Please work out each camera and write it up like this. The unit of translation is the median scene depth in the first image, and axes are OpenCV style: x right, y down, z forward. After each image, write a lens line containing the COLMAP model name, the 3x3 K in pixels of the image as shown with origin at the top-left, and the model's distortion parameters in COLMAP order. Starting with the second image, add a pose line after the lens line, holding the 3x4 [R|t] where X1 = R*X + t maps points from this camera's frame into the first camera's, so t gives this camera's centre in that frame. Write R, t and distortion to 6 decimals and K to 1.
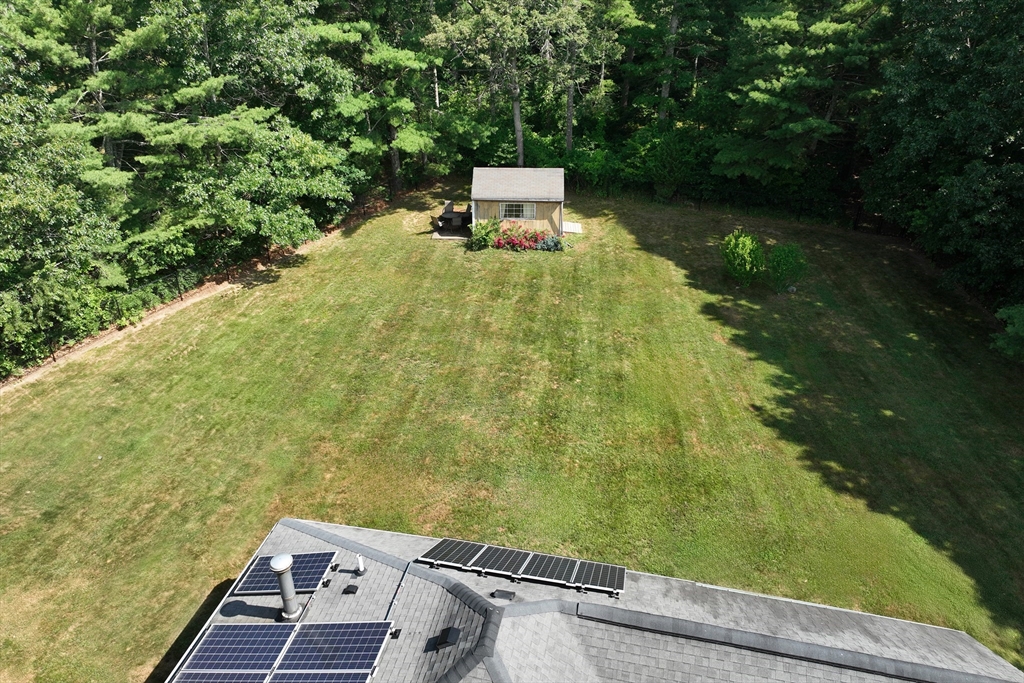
lens RADIAL K [[706.6, 0, 513.6], [0, 706.6, 310.3], [0, 0, 1]] dist [-0.001292, 0.010542]
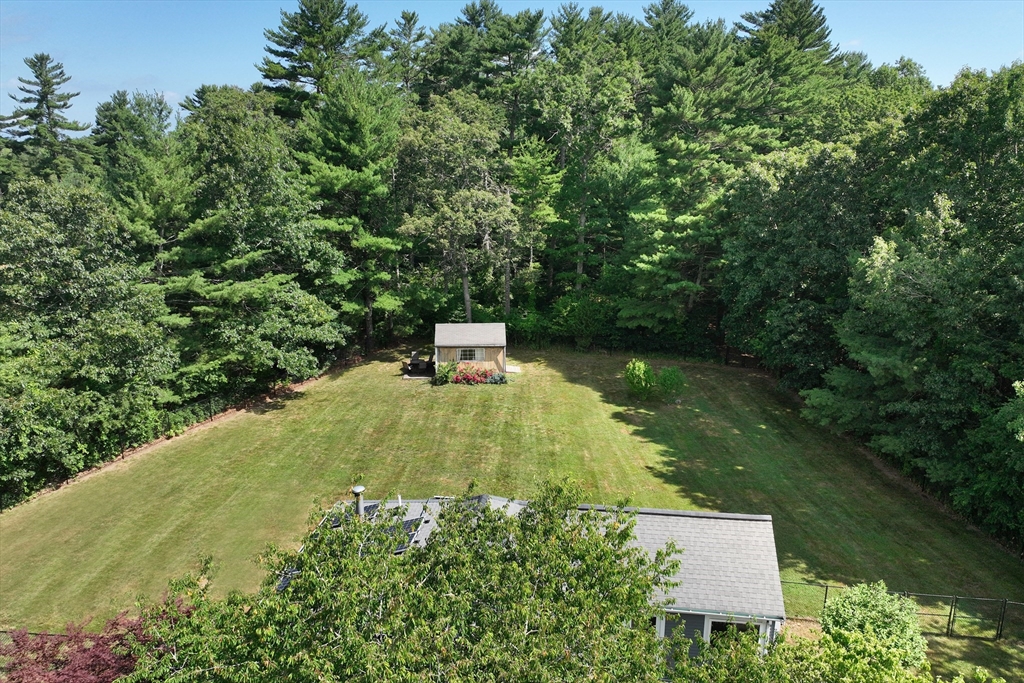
lens RADIAL K [[698.6, 0, 510.2], [0, 698.6, 366.0], [0, 0, 1]] dist [0.003766, -0.001279]
pose [[0.996186, -0.022509, 0.084307, -0.034149], [0.038808, 0.979633, -0.197009, 0.150551], [-0.078155, 0.199529, 0.976770, -0.281657]]
